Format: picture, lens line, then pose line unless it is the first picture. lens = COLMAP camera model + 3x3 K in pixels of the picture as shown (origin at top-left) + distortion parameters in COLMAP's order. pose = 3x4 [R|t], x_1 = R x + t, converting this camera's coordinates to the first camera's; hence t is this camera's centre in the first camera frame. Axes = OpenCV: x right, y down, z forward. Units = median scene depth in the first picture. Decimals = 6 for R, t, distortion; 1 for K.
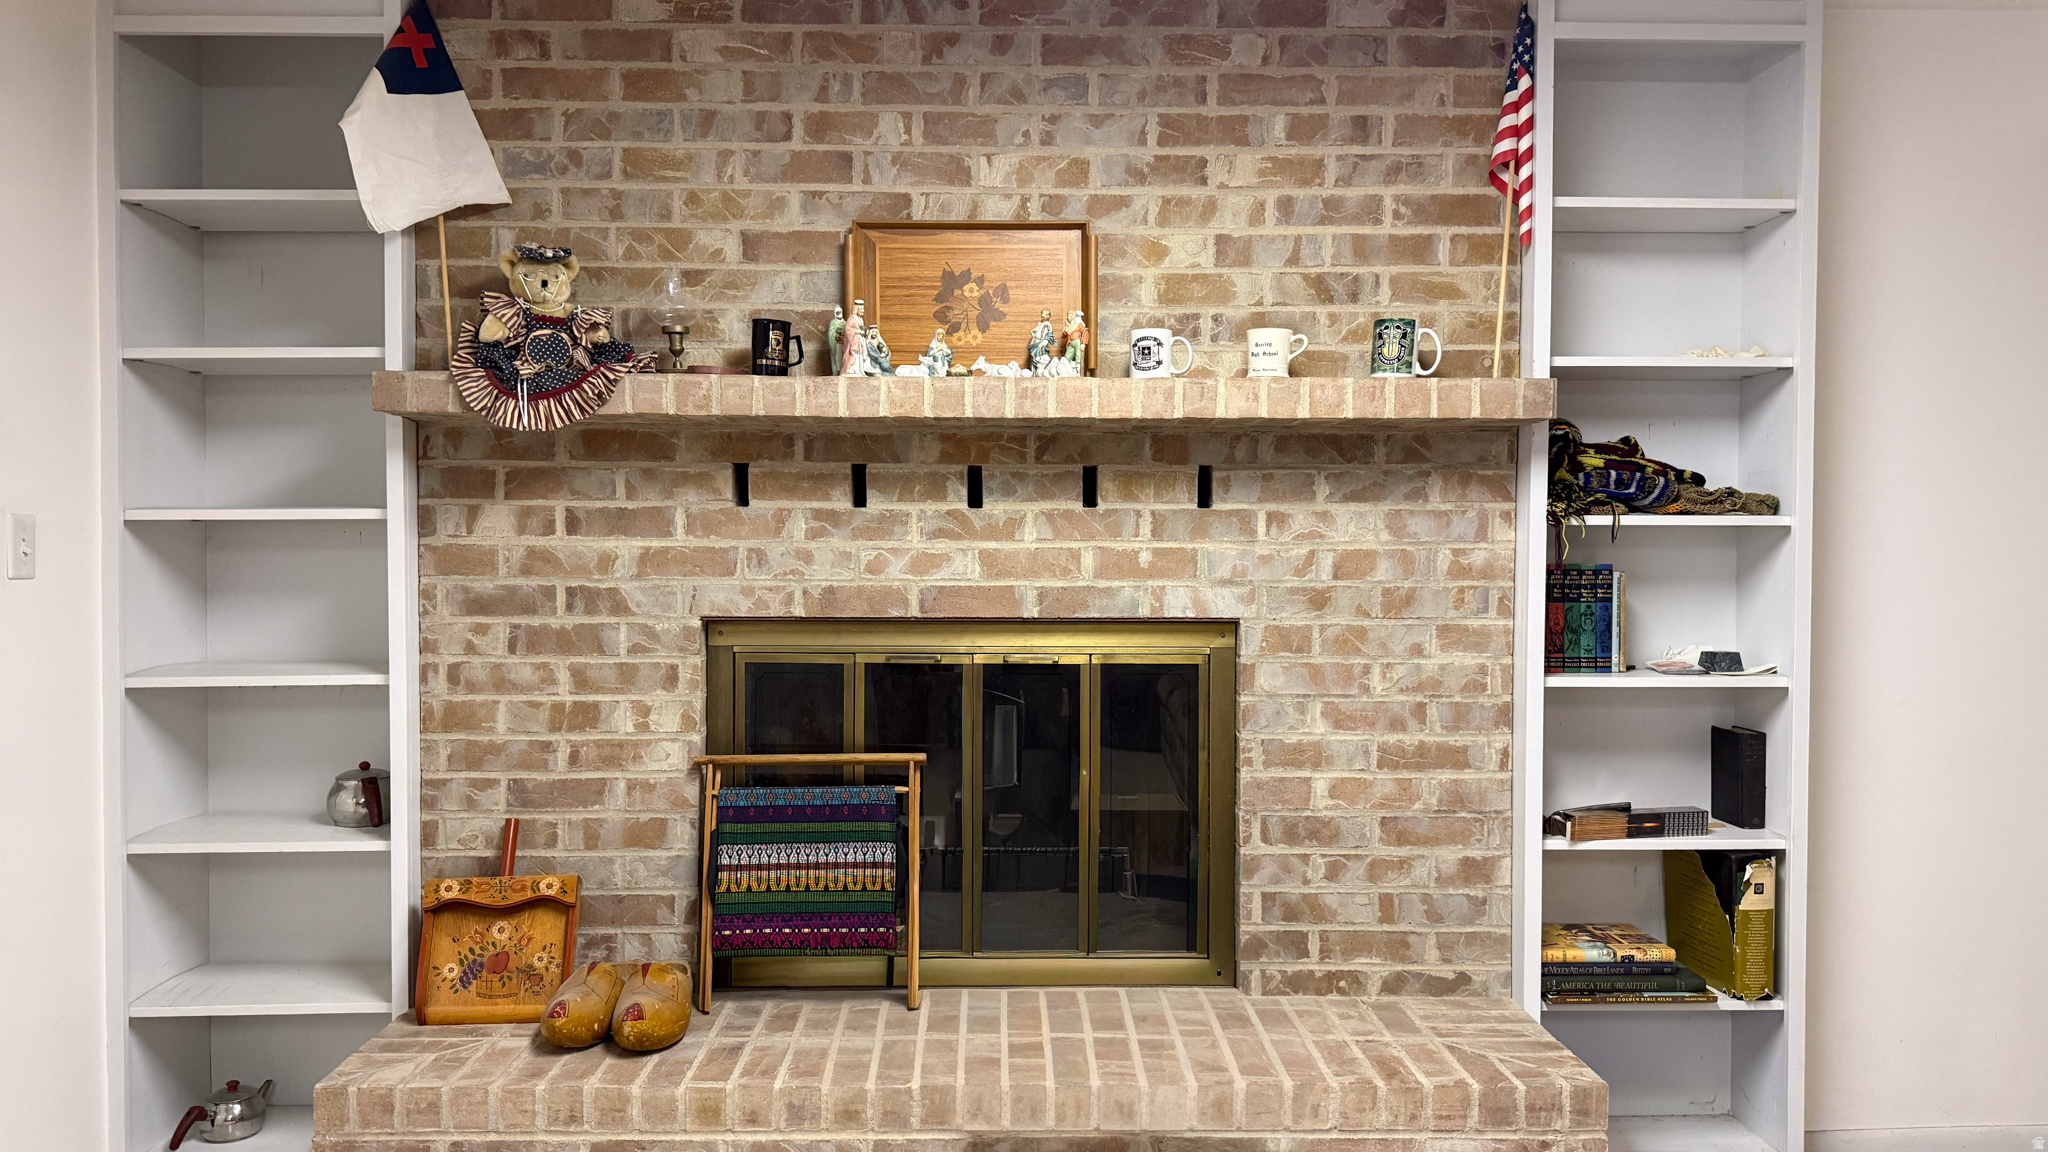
lens RADIAL K [[1470.2, 0, 1017.7], [0, 1470.2, 584.0], [0, 0, 1]] dist [0.042233, -0.022027]
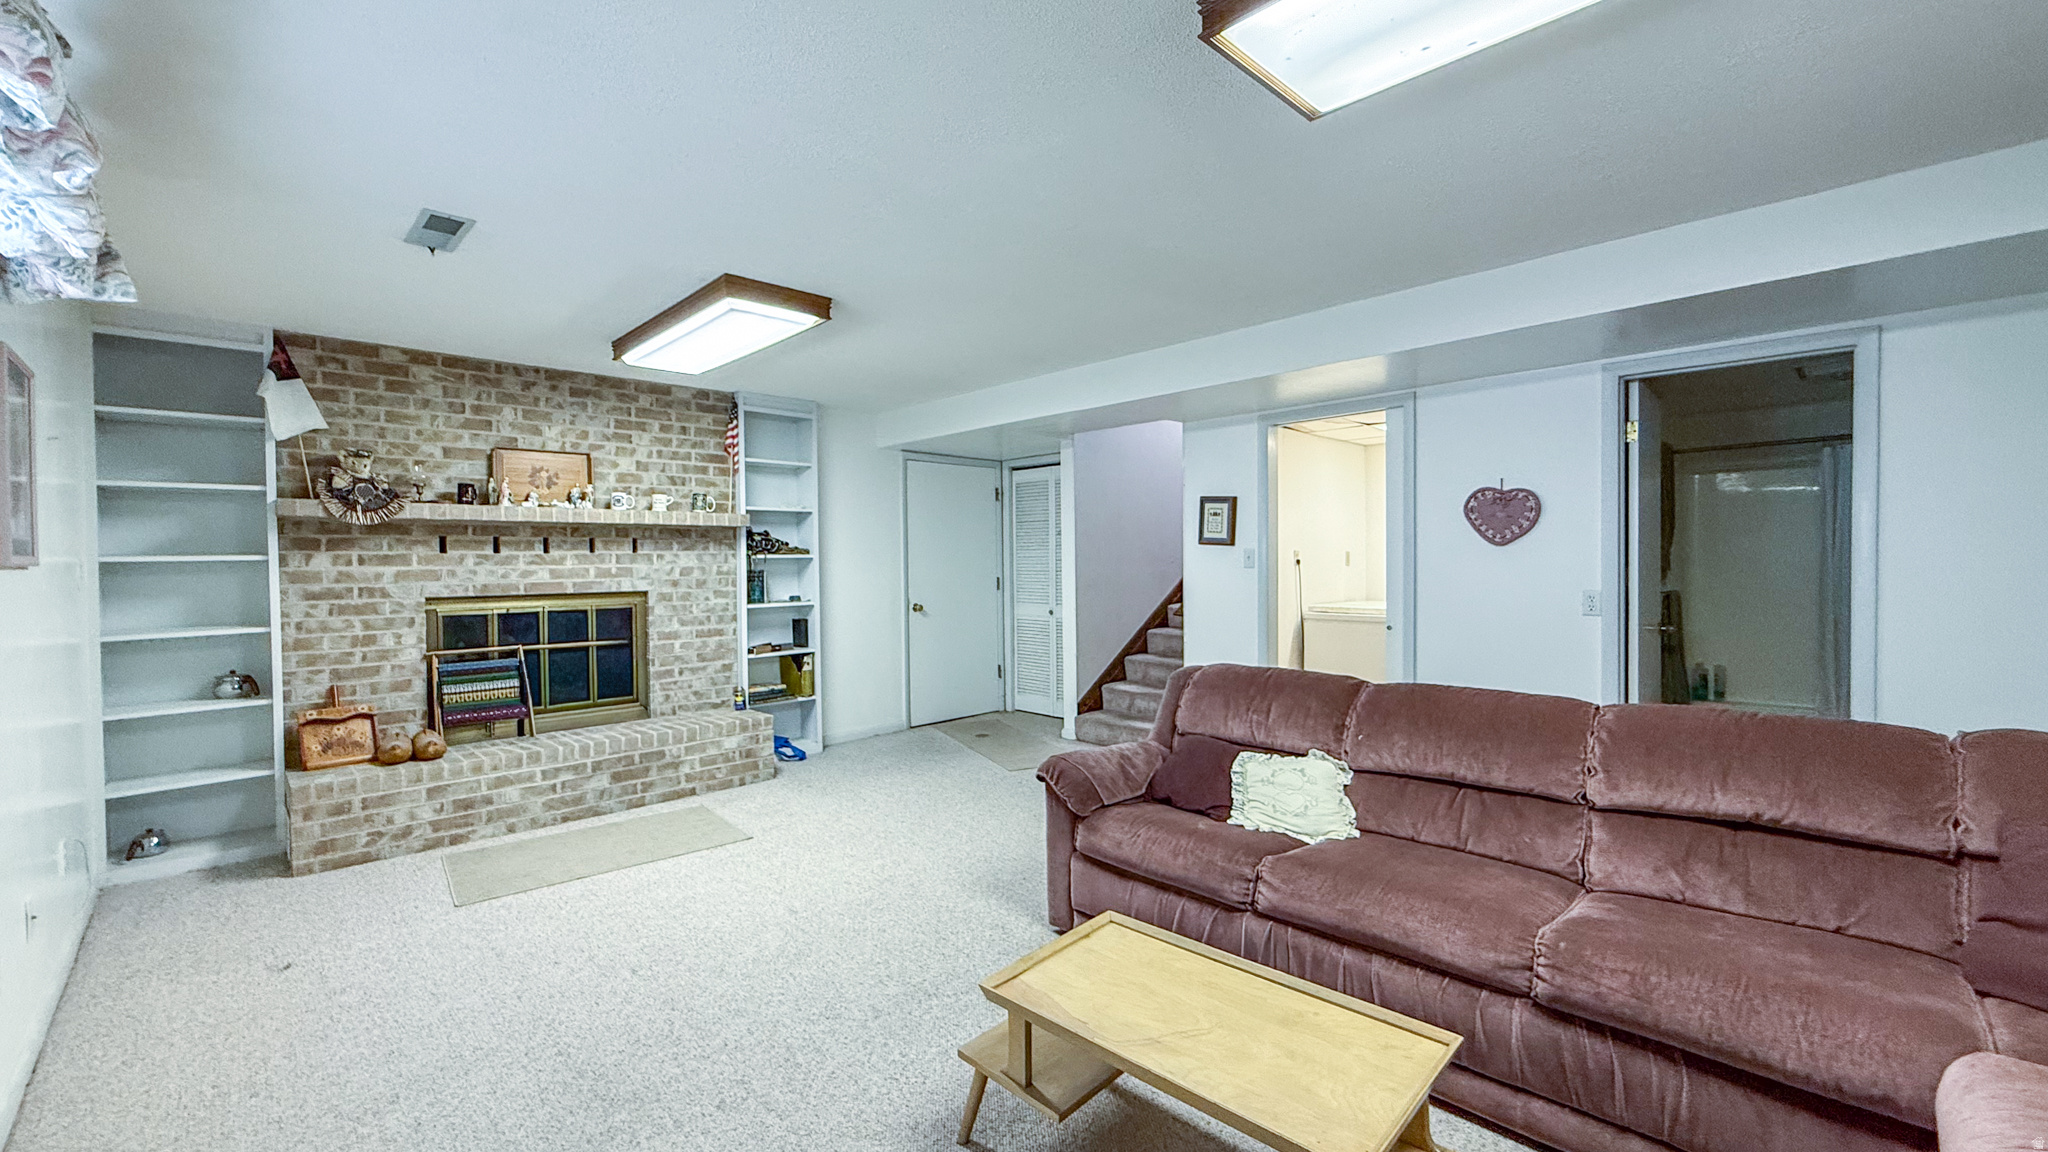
lens RADIAL K [[822.2, 0, 1022.5], [0, 822.2, 572.3], [0, 0, 1]] dist [-0.000339, -0.000111]
pose [[0.728177, -0.020907, 0.685071, -0.435188], [0.033259, 0.999435, -0.004851, 0.020167], [-0.684582, 0.026317, 0.728461, -0.725198]]
